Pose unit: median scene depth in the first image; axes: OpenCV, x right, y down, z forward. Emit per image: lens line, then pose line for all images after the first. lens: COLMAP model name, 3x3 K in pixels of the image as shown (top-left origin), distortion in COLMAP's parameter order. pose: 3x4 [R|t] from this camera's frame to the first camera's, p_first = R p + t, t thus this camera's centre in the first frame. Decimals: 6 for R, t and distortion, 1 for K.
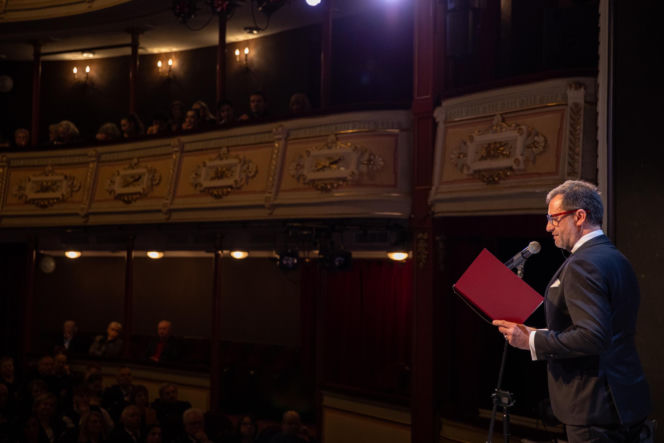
lens RADIAL K [[1018.1, 0, 332.0], [0, 1018.1, 221.5], [0, 0, 1]] dist [0.085101, 0.064569]
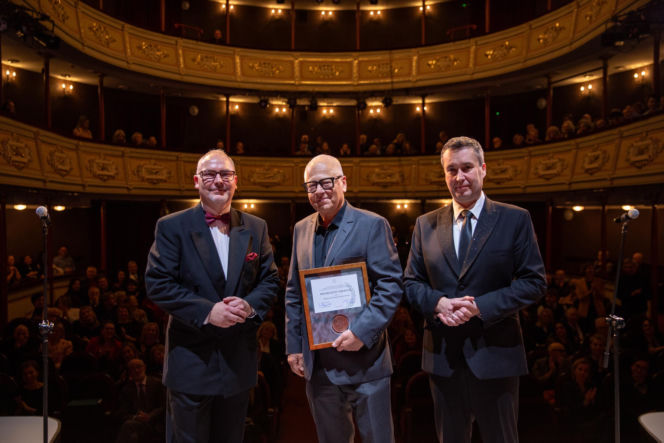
lens RADIAL K [[634.3, 0, 332.0], [0, 634.3, 221.5], [0, 0, 1]] dist [-0.001828, 0.001788]
pose [[0.730764, -0.006356, -0.682601, 0.147084], [0.044383, 0.998283, 0.038220, -0.001561], [0.681186, -0.058226, 0.729791, 0.044950]]
